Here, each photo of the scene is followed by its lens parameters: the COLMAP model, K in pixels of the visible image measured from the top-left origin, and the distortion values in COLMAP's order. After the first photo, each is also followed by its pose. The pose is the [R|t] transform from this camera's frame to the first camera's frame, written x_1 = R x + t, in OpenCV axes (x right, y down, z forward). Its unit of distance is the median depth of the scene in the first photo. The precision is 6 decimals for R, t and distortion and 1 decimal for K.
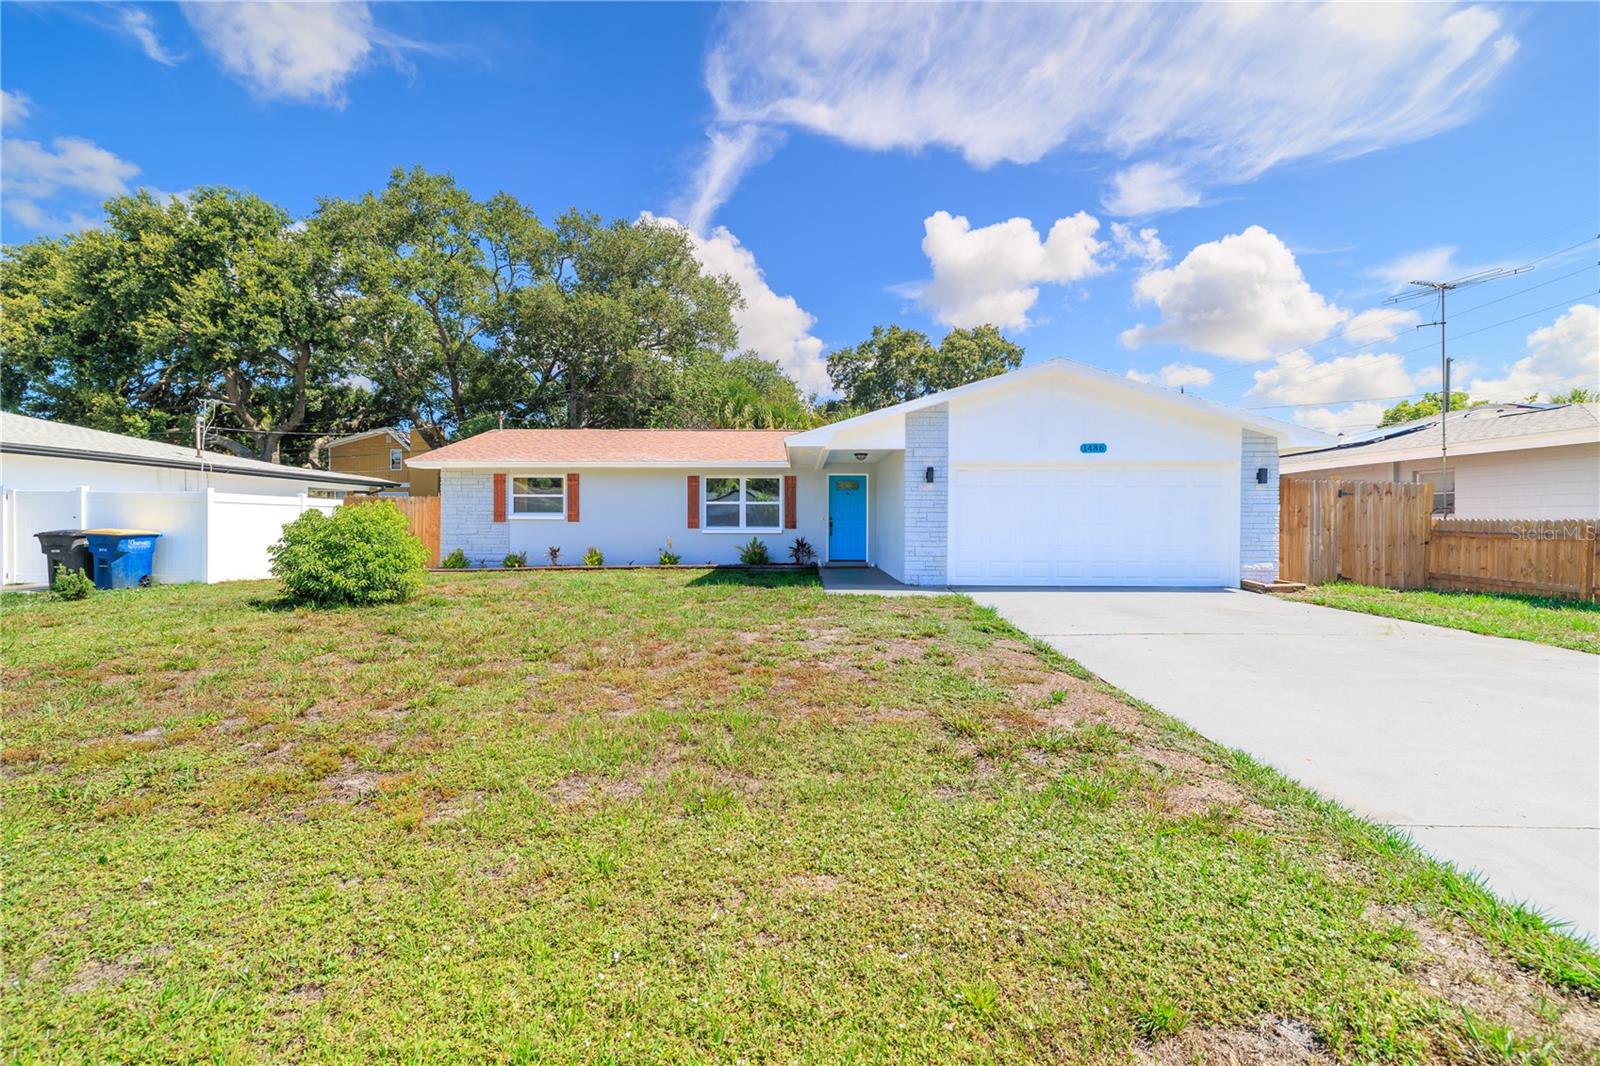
lens RADIAL K [[672.9, 0, 797.1], [0, 672.9, 522.0], [0, 0, 1]] dist [0.000334, 0.000183]
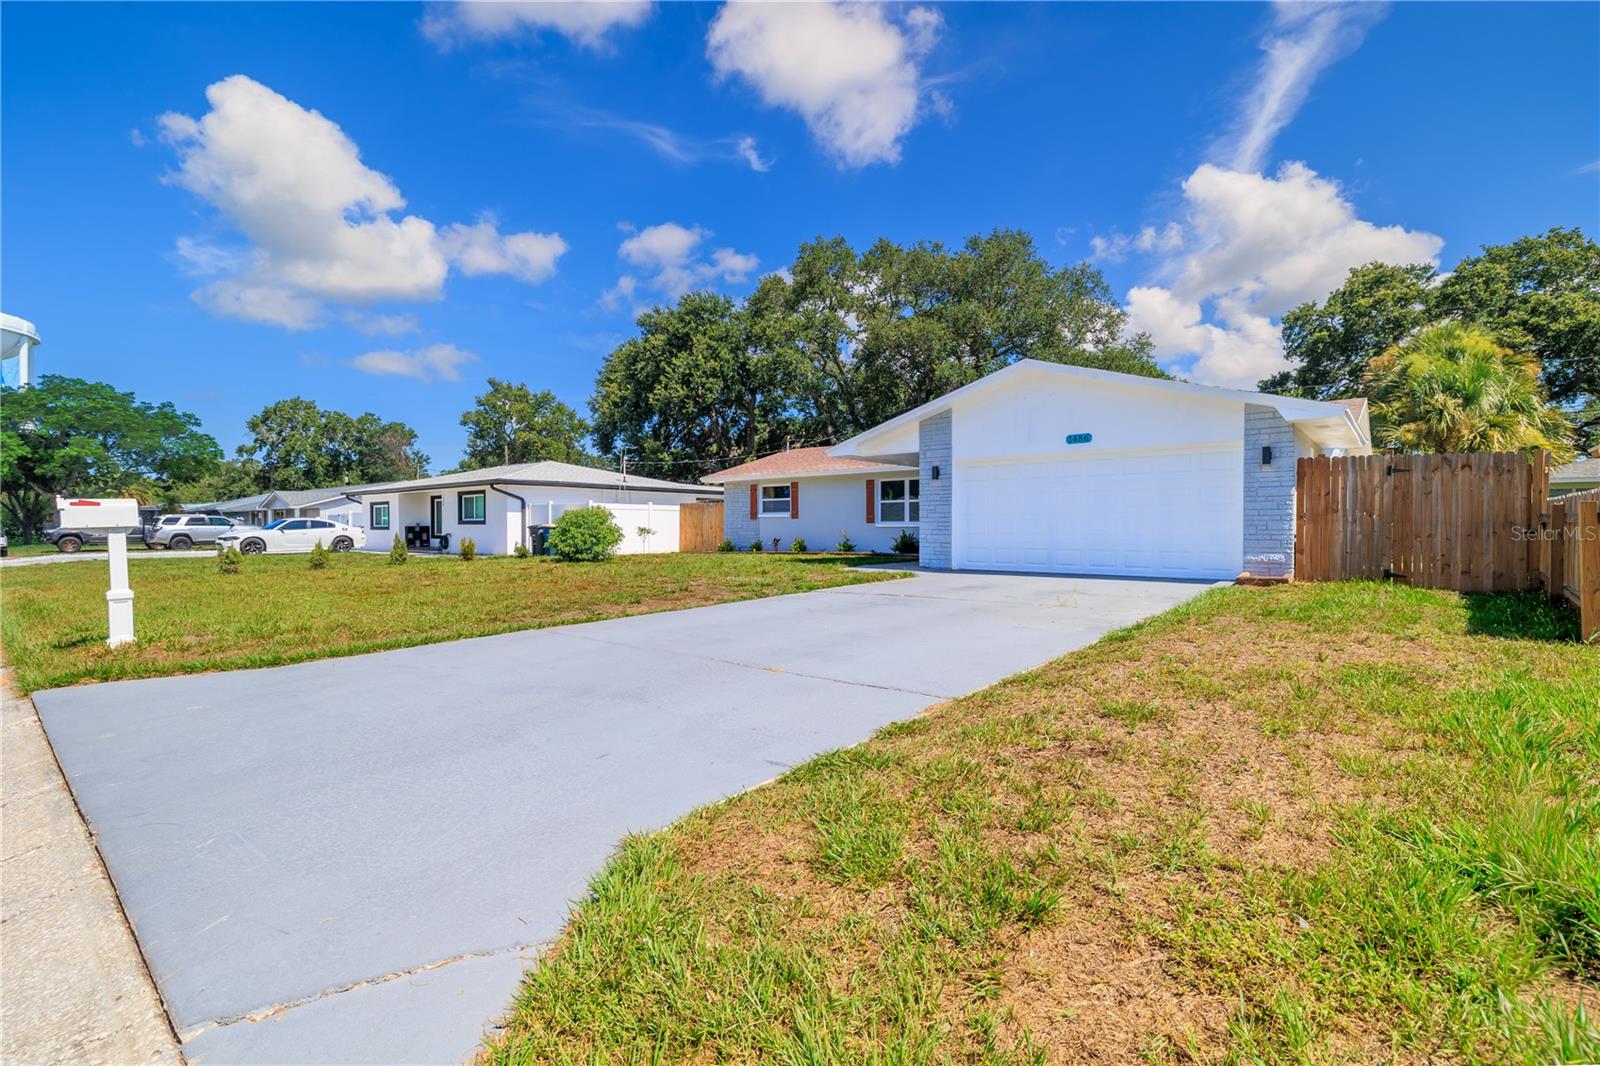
lens RADIAL K [[706.2, 0, 832.0], [0, 706.2, 526.1], [0, 0, 1]] dist [-0.003084, -0.000211]
pose [[0.795666, -0.003910, -0.605723, 0.580314], [0.004235, 0.999991, -0.000891, 0.016479], [0.605720, -0.001856, 0.795675, -0.060187]]
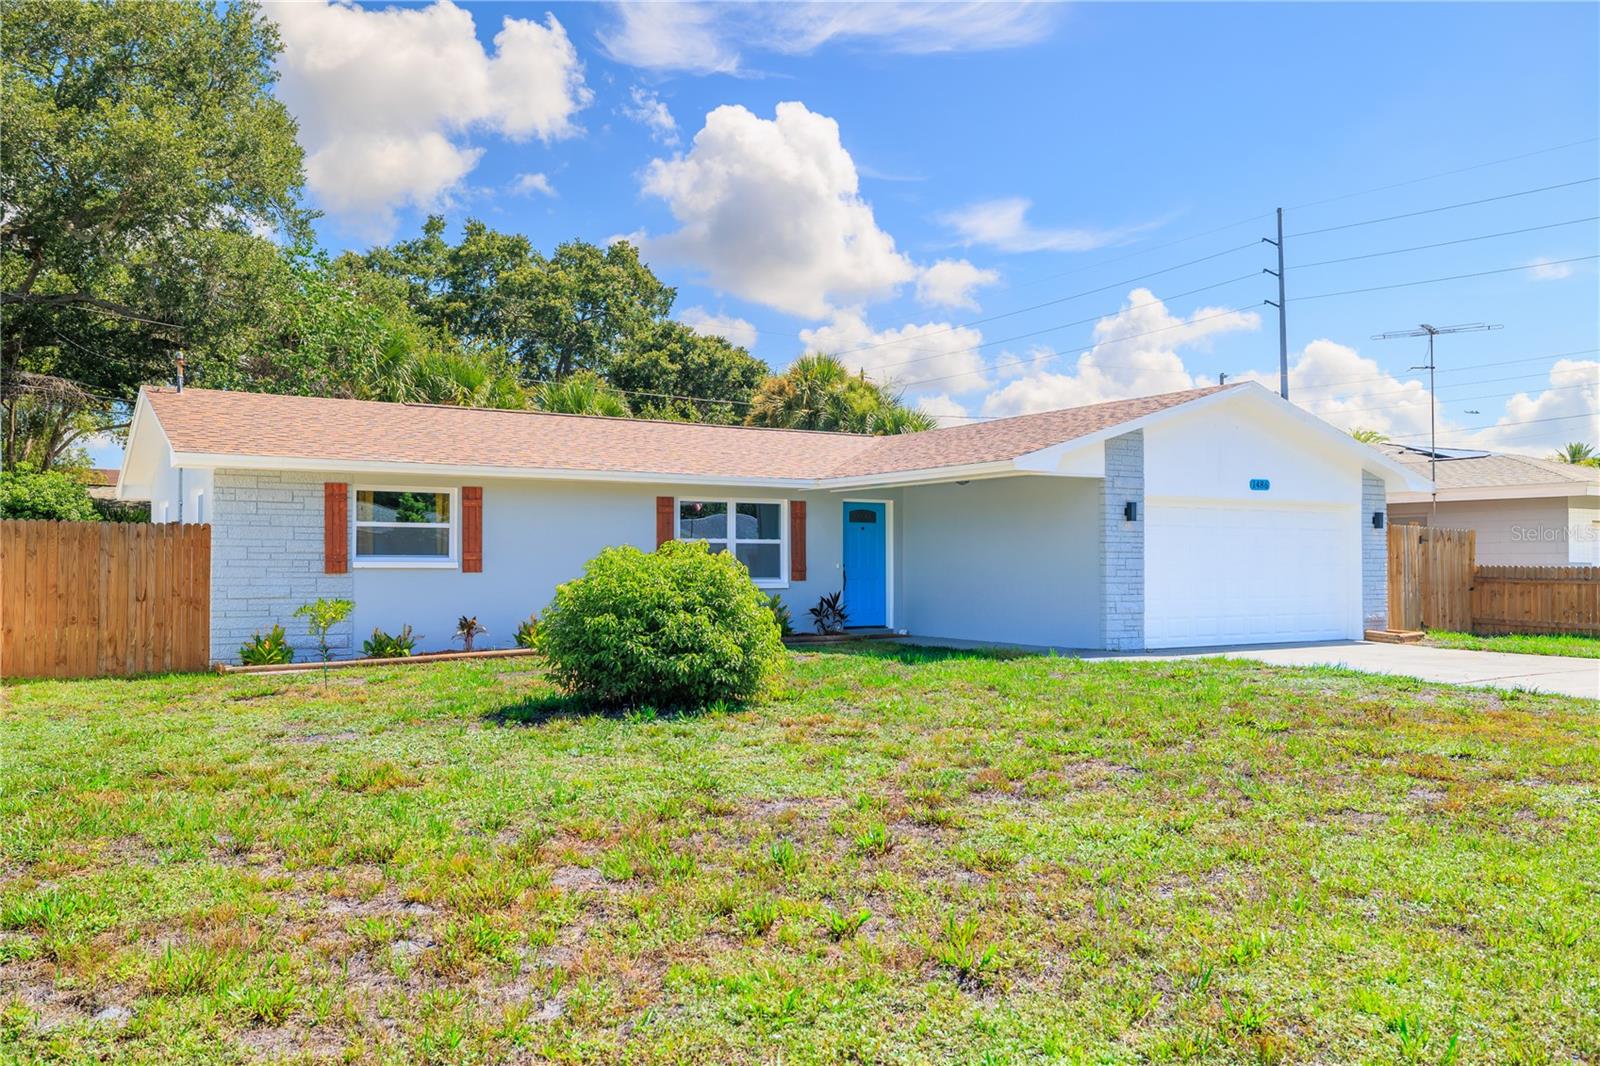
lens RADIAL K [[1212.5, 0, 800.0], [0, 1212.5, 533.0], [0, 0, 1]] dist [0.003398, 0.001313]
pose [[0.845993, 0.012363, 0.533051, -0.659806], [0.003364, 0.999587, -0.028523, -0.003264], [-0.533184, 0.025924, 0.845602, -0.006960]]
